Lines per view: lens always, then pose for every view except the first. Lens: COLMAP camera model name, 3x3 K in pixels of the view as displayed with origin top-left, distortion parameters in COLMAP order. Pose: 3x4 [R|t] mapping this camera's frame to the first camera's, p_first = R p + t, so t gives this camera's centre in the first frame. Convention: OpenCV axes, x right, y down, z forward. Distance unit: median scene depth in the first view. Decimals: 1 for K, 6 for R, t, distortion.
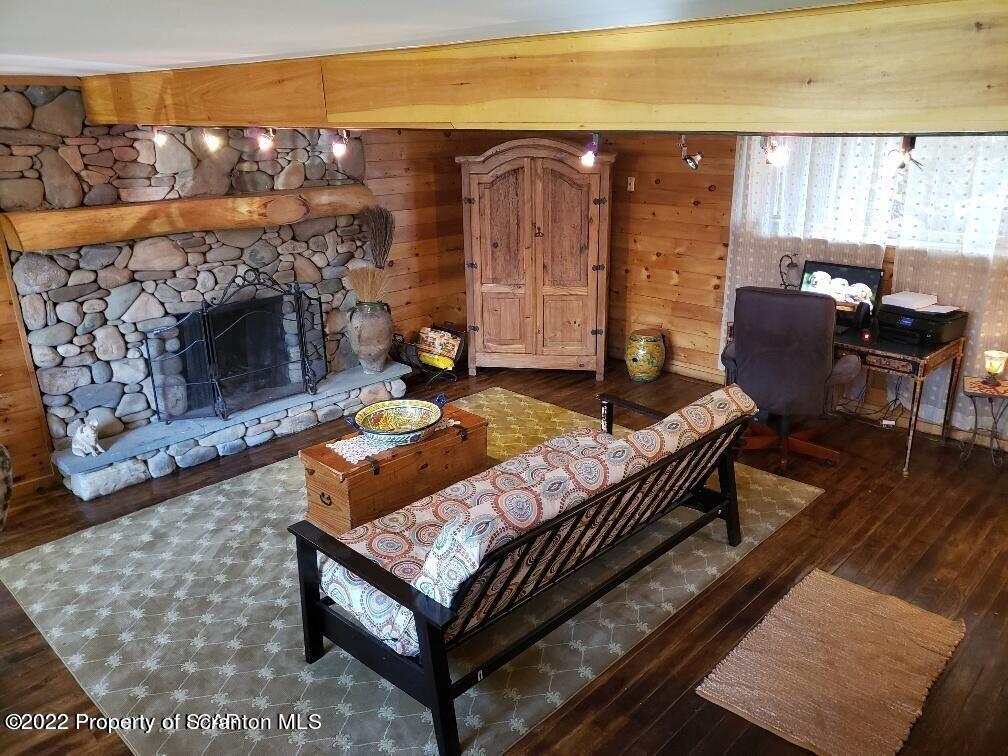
lens RADIAL K [[776.5, 0, 517.2], [0, 776.5, 368.4], [0, 0, 1]] dist [0.003690, -0.002658]
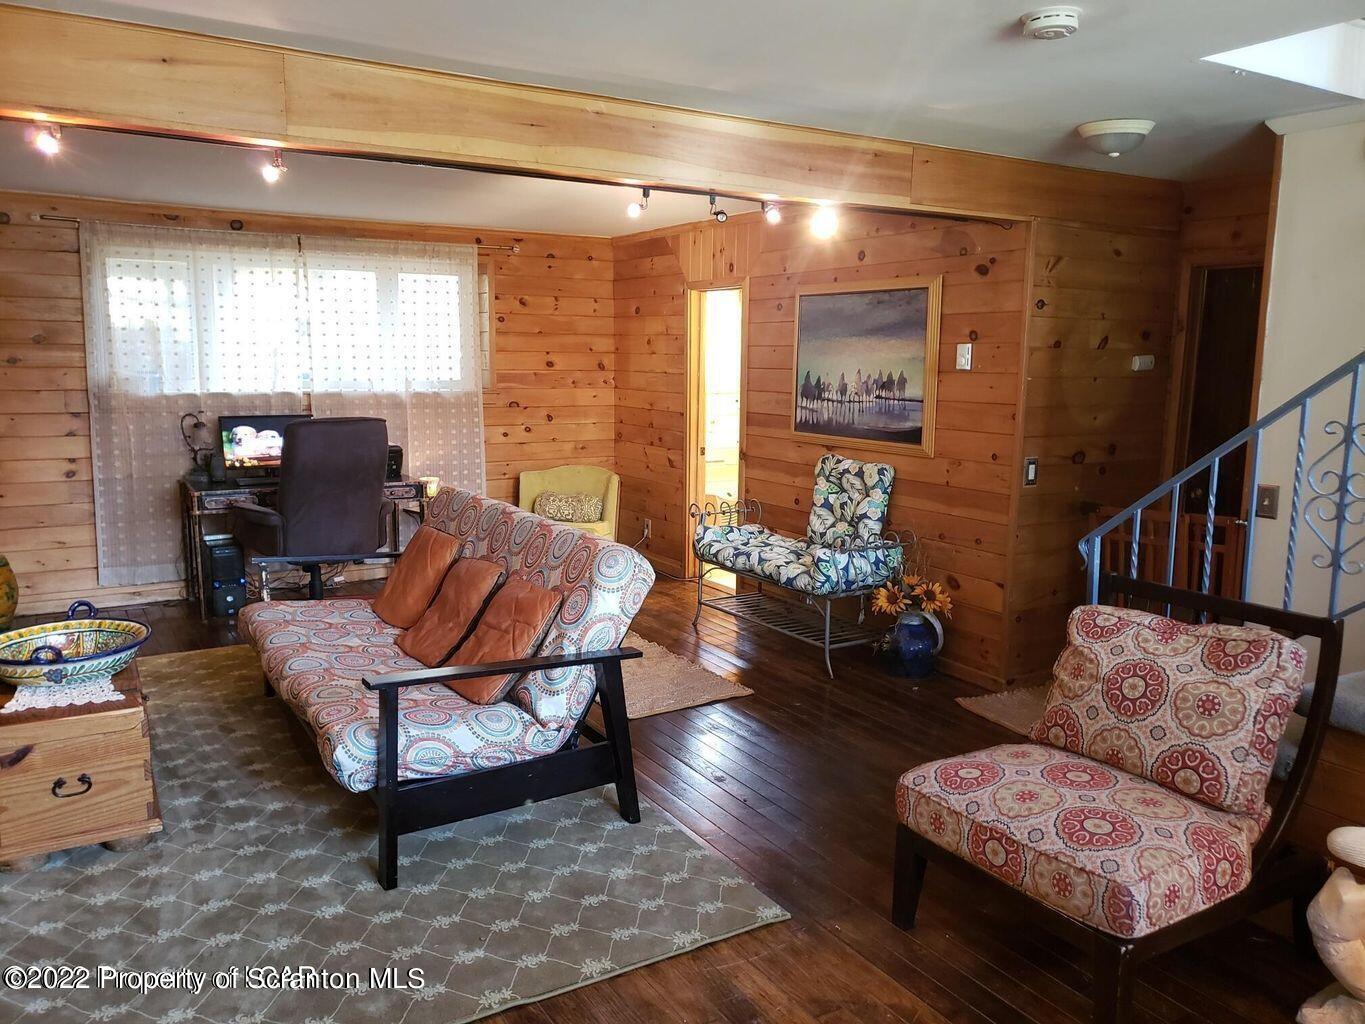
lens RADIAL K [[1051.5, 0, 700.4], [0, 1051.5, 499.0], [0, 0, 1]] dist [0.003690, -0.002658]
pose [[0.261208, -0.116628, 0.958211, -0.716067], [0.284992, 0.957741, 0.038882, 0.060723], [-0.922253, 0.262926, 0.283408, 0.269760]]
